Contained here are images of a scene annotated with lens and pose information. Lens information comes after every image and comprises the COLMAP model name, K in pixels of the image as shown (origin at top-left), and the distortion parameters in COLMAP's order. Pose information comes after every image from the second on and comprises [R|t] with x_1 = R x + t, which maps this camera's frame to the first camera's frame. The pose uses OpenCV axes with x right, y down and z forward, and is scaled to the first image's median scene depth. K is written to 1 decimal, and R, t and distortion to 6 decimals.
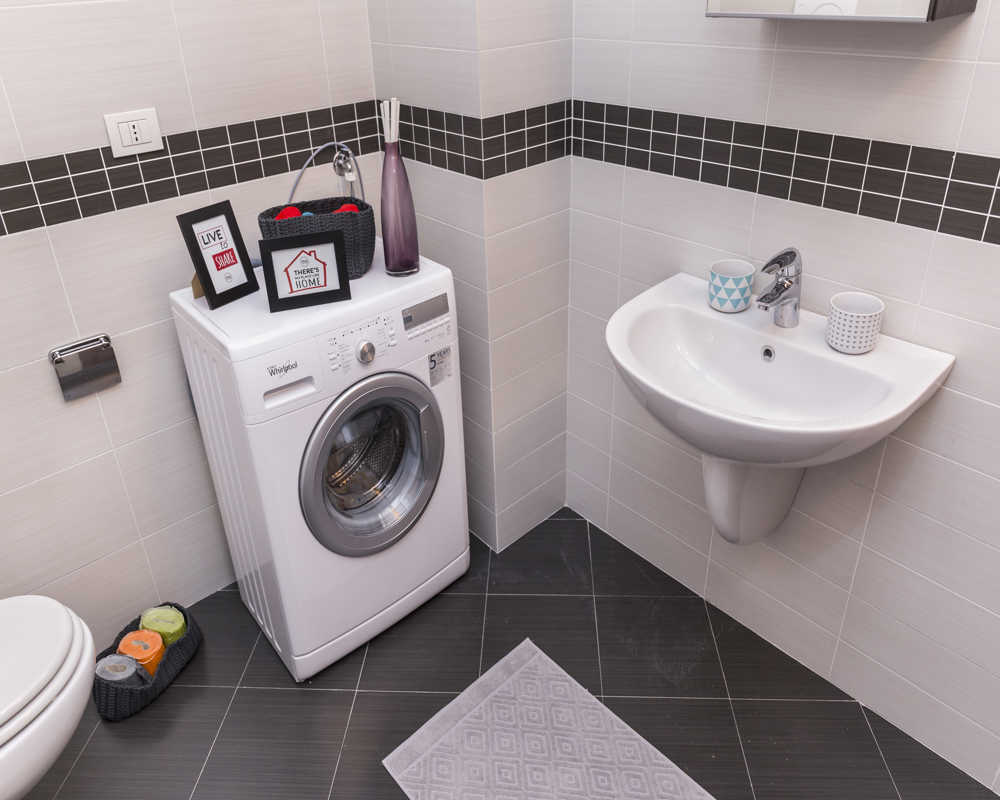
lens RADIAL K [[680.6, 0, 496.2], [0, 680.6, 332.0], [0, 0, 1]] dist [-0.007499, -0.002664]
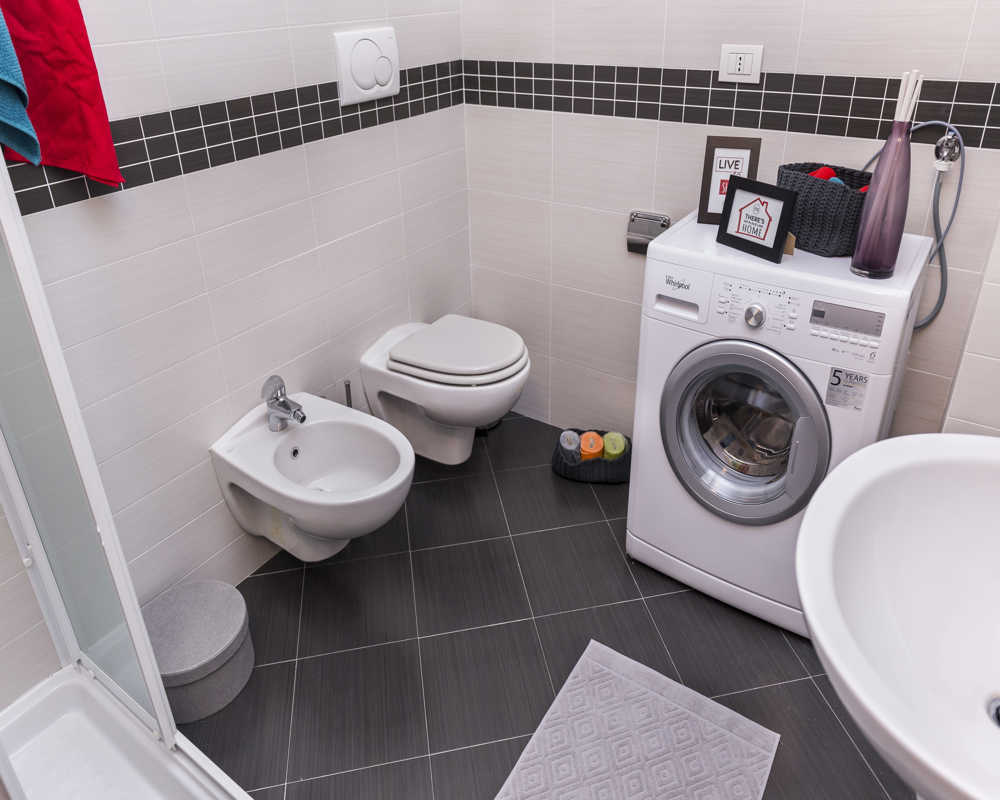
lens RADIAL K [[688.4, 0, 513.4], [0, 688.4, 323.5], [0, 0, 1]] dist [-0.002122, -0.006312]
pose [[0.255950, 0.467779, -0.845974, 0.565502], [-0.435920, 0.836946, 0.330899, -0.138382], [0.862823, 0.284083, 0.418131, 0.288181]]
